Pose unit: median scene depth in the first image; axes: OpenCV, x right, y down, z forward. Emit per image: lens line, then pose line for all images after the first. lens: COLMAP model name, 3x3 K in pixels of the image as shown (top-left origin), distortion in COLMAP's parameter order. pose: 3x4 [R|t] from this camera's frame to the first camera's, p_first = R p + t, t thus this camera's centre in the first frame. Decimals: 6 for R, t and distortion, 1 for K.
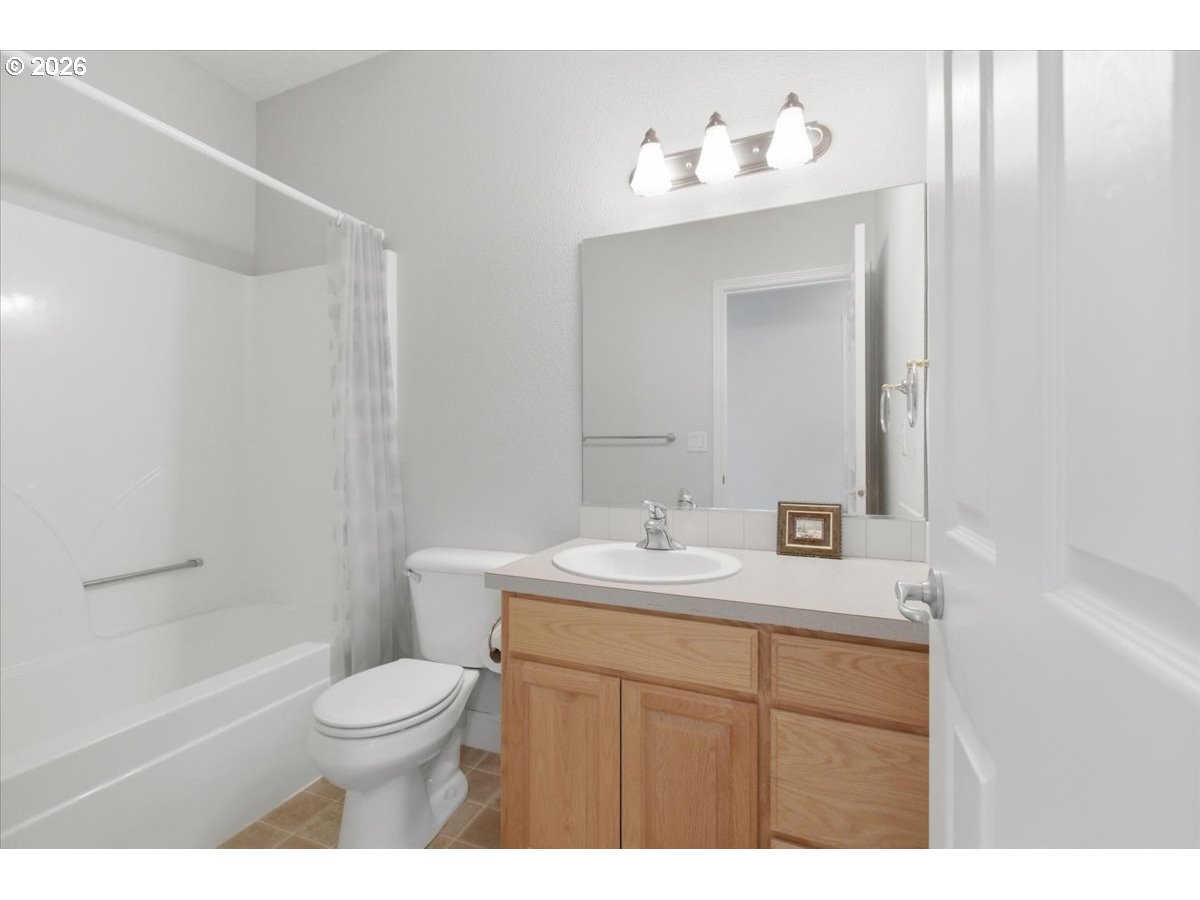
lens RADIAL K [[524.0, 0, 600.9], [0, 524.0, 449.0], [0, 0, 1]] dist [0.002115, 0.000178]
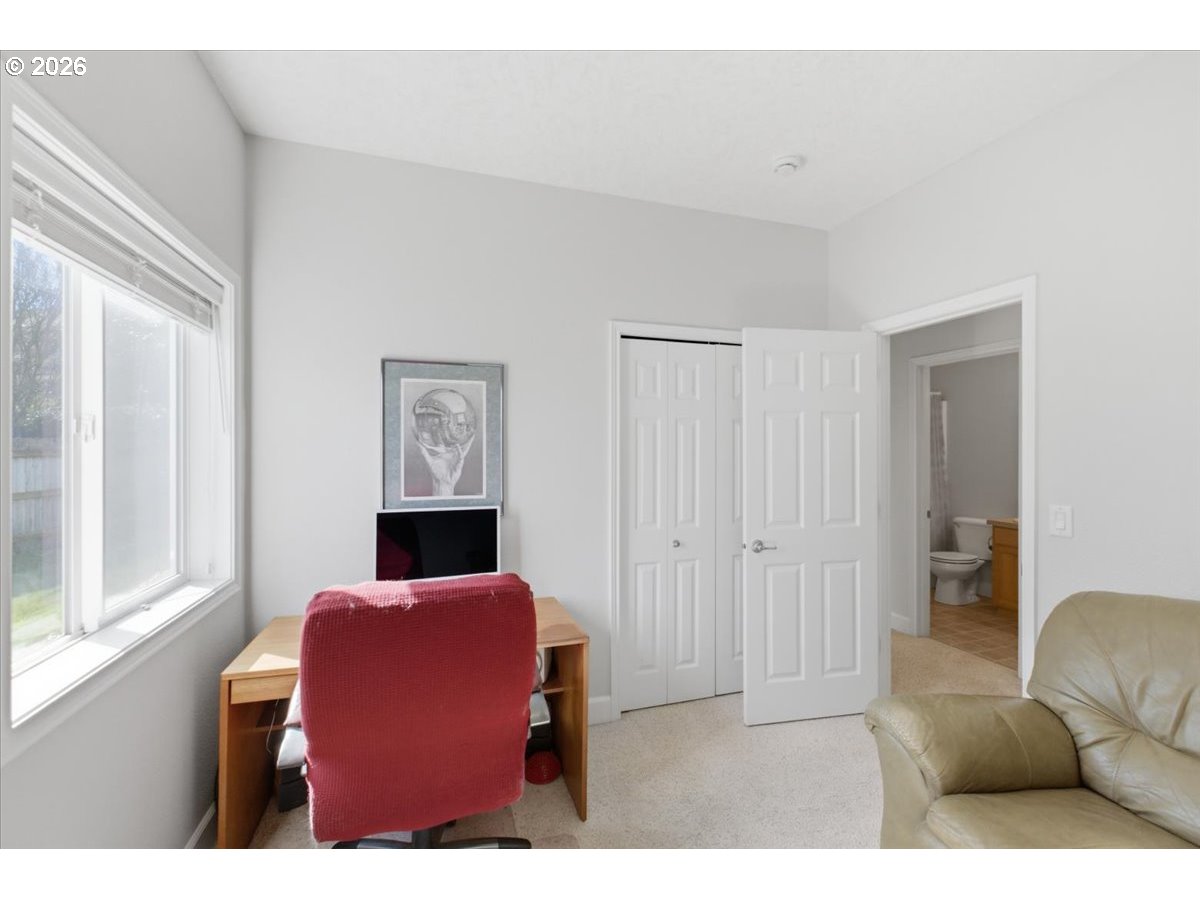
lens RADIAL K [[524.0, 0, 603.3], [0, 524.0, 448.9], [0, 0, 1]] dist [0.002115, 0.000178]
pose [[0.648739, 0.002721, -0.761006, 0.500267], [-0.002921, 0.999995, 0.001085, -0.147420], [0.761005, 0.001518, 0.648744, -2.052626]]
